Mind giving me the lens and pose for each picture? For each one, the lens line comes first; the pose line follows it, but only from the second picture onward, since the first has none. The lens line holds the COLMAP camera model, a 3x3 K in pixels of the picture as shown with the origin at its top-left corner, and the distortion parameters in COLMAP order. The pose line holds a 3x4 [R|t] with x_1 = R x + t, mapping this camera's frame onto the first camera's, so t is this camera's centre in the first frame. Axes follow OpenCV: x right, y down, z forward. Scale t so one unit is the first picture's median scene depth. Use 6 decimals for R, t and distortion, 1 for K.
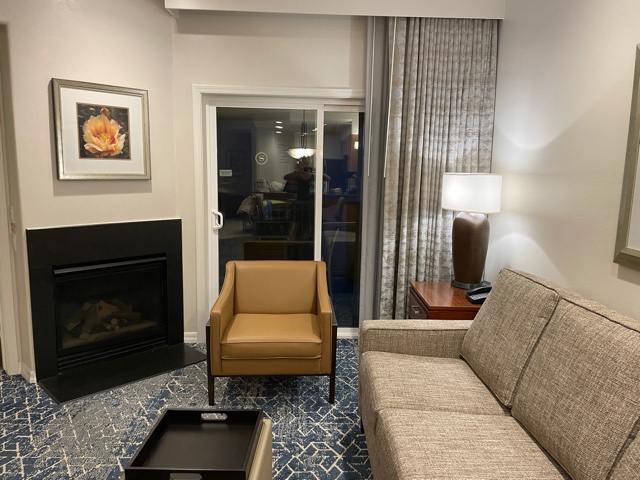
lens RADIAL K [[486.6, 0, 321.1], [0, 486.6, 240.6], [0, 0, 1]] dist [0.057612, -0.028328]
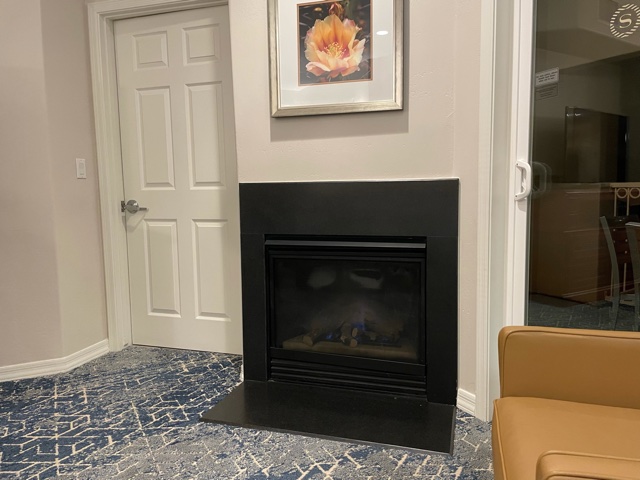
lens RADIAL K [[486.6, 0, 320.4], [0, 486.6, 233.0], [0, 0, 1]] dist [0.057612, -0.028328]
pose [[0.464745, 0.052822, -0.883868, 0.148302], [-0.110852, 0.993836, 0.001108, 0.037674], [0.878478, 0.097463, 0.467736, 0.694854]]
